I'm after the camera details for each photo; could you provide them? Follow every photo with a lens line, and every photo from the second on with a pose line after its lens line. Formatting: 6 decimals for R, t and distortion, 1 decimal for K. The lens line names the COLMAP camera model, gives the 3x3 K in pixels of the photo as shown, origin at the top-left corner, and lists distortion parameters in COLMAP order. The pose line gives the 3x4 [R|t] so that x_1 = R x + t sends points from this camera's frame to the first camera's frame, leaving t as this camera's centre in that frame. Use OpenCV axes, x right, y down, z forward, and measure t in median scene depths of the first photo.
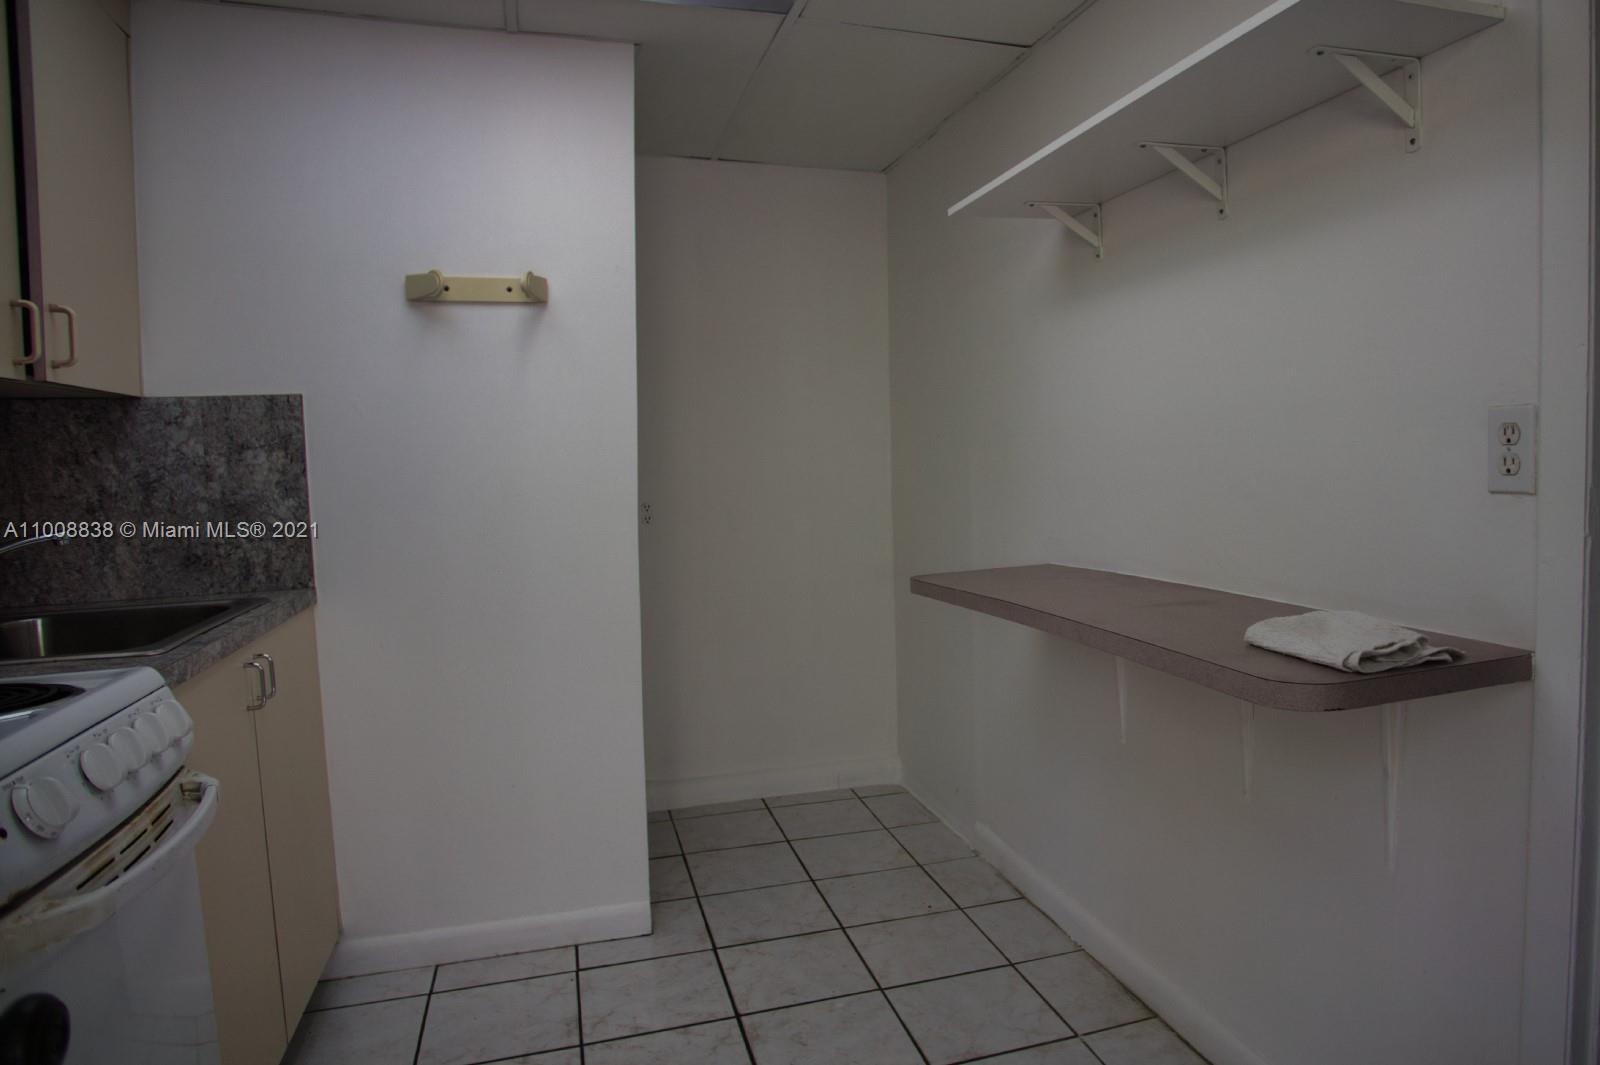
lens RADIAL K [[1099.5, 0, 915.3], [0, 1099.5, 529.6], [0, 0, 1]] dist [-0.004306, 0.003899]
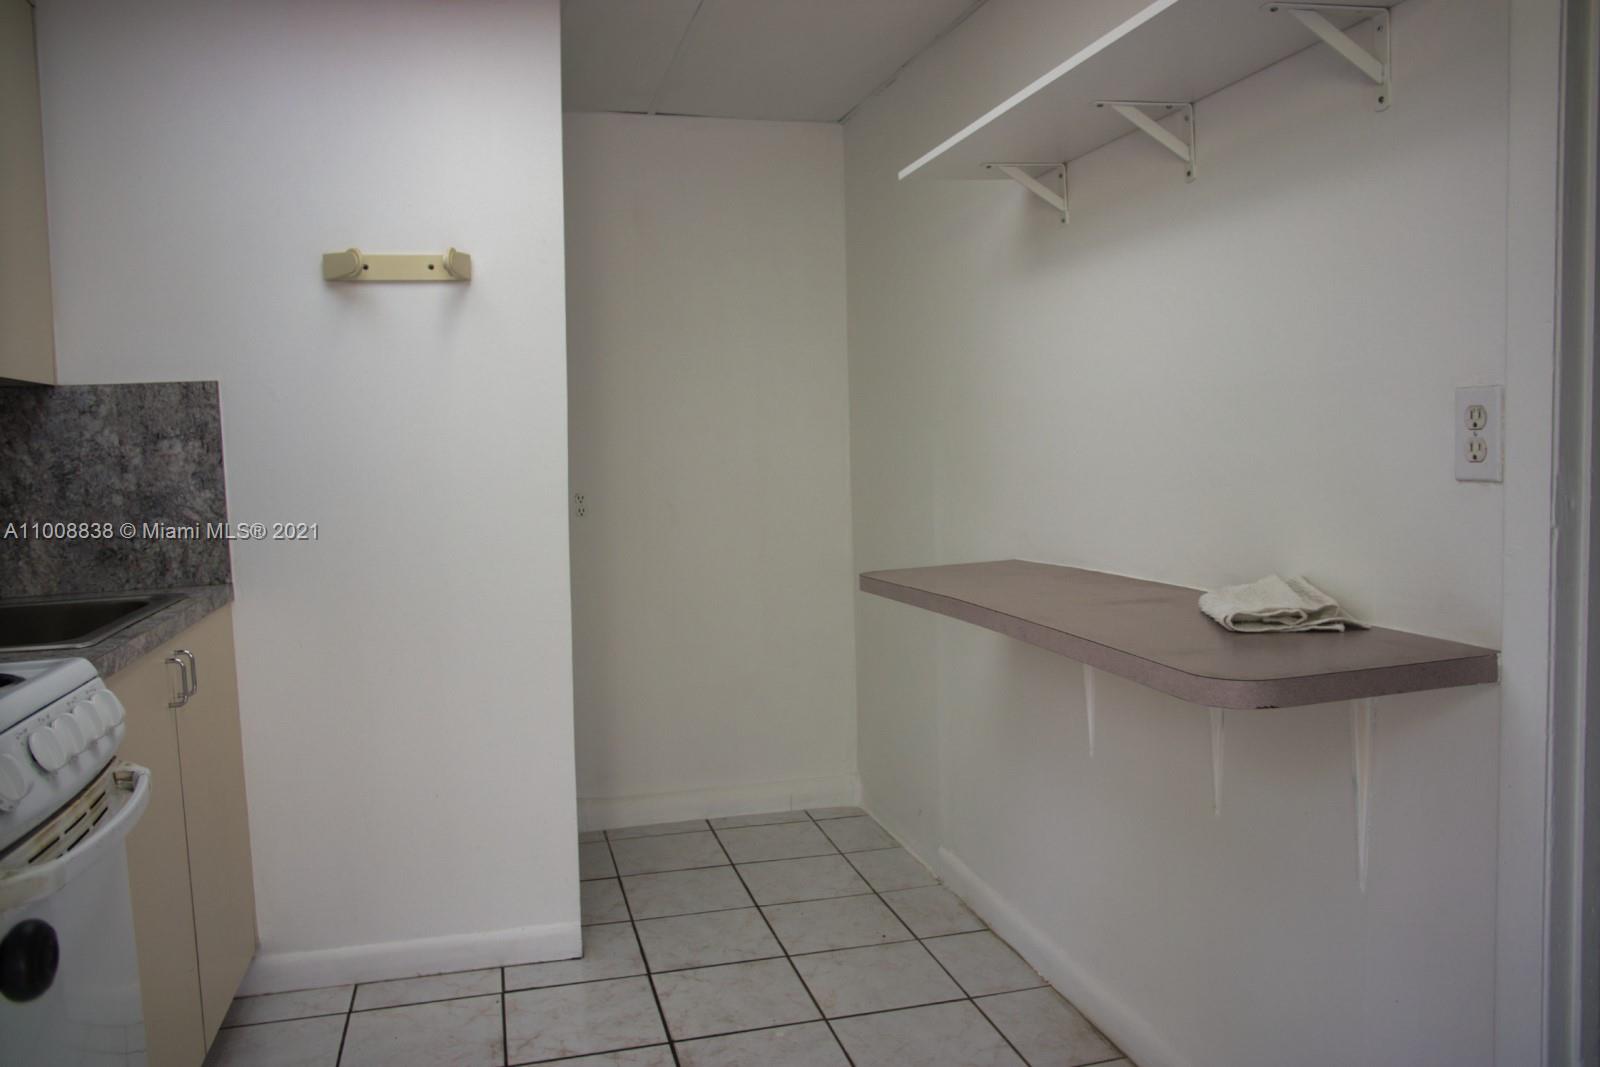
lens RADIAL K [[1300.0, 0, 800.0], [0, 1300.0, 533.5], [0, 0, 1]] dist [0.059674, -0.001373]
pose [[0.996858, -0.000649, -0.079212, 0.036684], [0.001272, 0.999969, 0.007812, 0.001016], [0.079205, -0.007888, 0.996827, -0.101617]]
